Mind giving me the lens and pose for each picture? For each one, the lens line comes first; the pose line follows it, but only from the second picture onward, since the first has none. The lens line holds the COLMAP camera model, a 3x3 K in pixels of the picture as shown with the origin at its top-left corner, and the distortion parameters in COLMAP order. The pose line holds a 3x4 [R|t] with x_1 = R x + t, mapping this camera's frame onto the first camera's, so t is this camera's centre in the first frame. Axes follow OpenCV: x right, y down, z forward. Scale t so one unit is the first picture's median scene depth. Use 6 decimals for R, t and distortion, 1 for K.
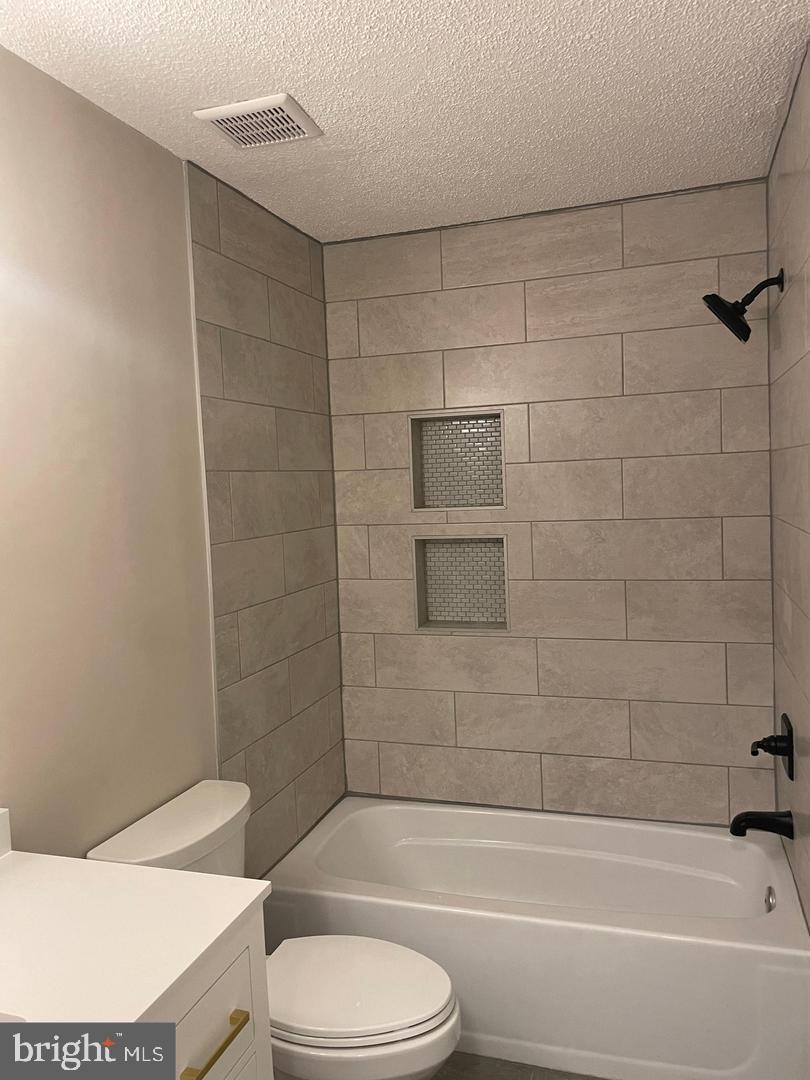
lens RADIAL K [[822.7, 0, 401.9], [0, 822.7, 549.5], [0, 0, 1]] dist [0.072458, -0.089522]
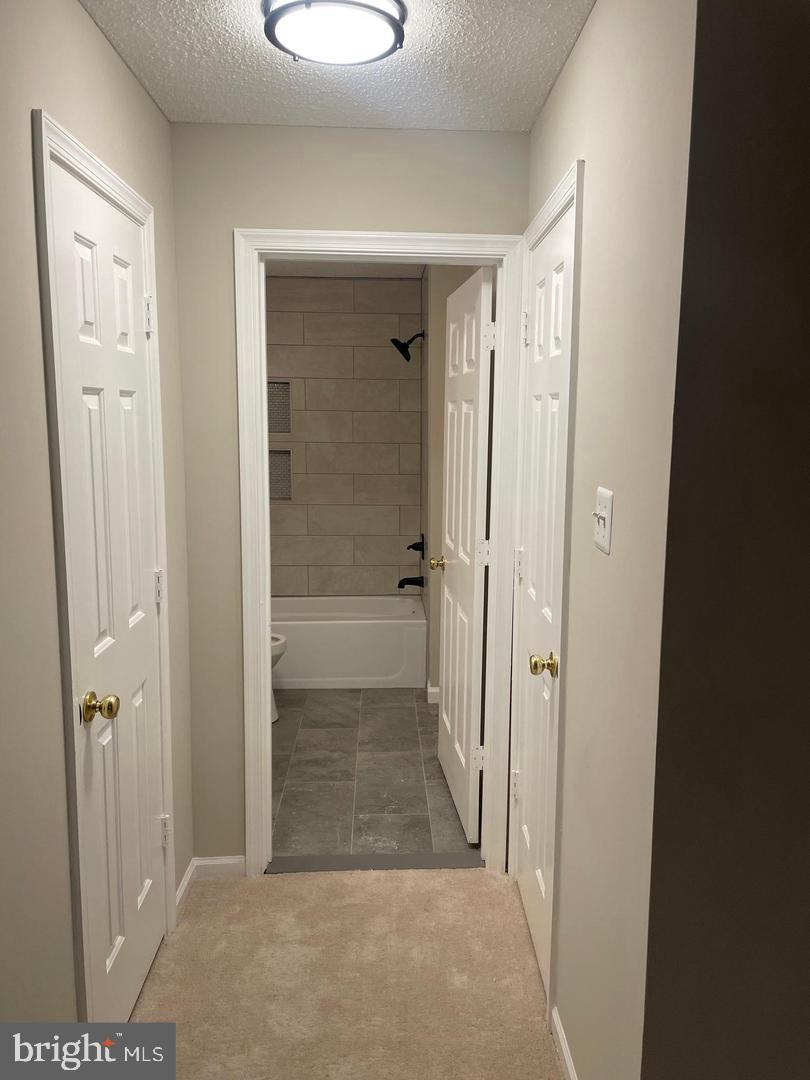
lens RADIAL K [[822.7, 0, 412.5], [0, 822.7, 541.4], [0, 0, 1]] dist [0.072458, -0.089522]
pose [[0.941076, -0.000544, 0.338194, -0.268034], [-0.021327, 0.997913, 0.060951, 0.077208], [-0.337522, -0.064572, 0.939100, -0.925939]]
